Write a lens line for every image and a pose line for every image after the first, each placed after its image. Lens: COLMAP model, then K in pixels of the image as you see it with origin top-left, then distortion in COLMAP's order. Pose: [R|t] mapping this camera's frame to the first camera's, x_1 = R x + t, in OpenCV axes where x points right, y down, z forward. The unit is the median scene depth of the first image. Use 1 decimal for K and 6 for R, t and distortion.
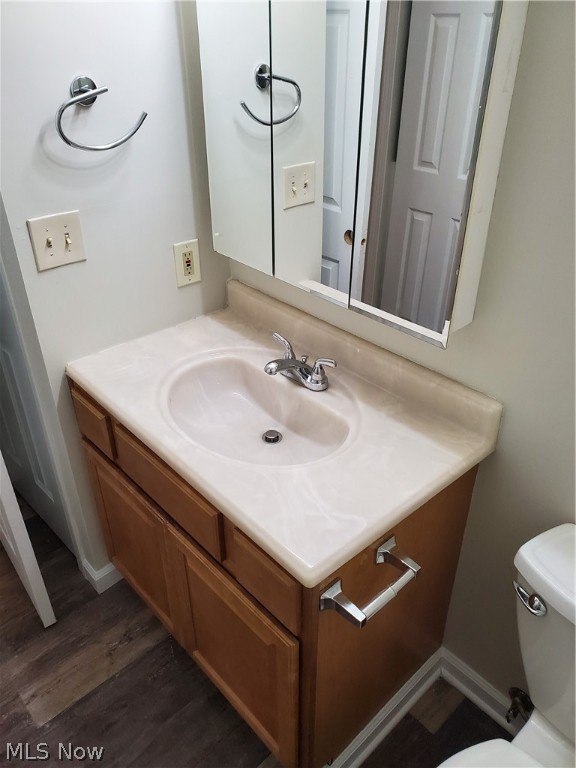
lens RADIAL K [[595.4, 0, 287.5], [0, 595.4, 383.8], [0, 0, 1]] dist [-0.004628, 0.001667]
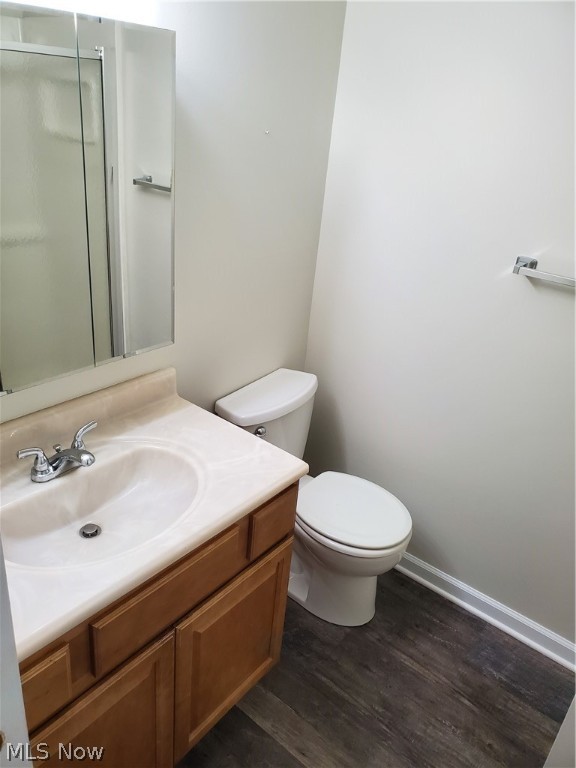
lens RADIAL K [[595.4, 0, 286.1], [0, 595.4, 388.7], [0, 0, 1]] dist [-0.004628, 0.001667]
pose [[-0.165821, -0.442170, 0.881470, -0.910423], [0.444870, 0.764185, 0.467025, -0.435616], [-0.880110, 0.469582, 0.069990, 0.596233]]
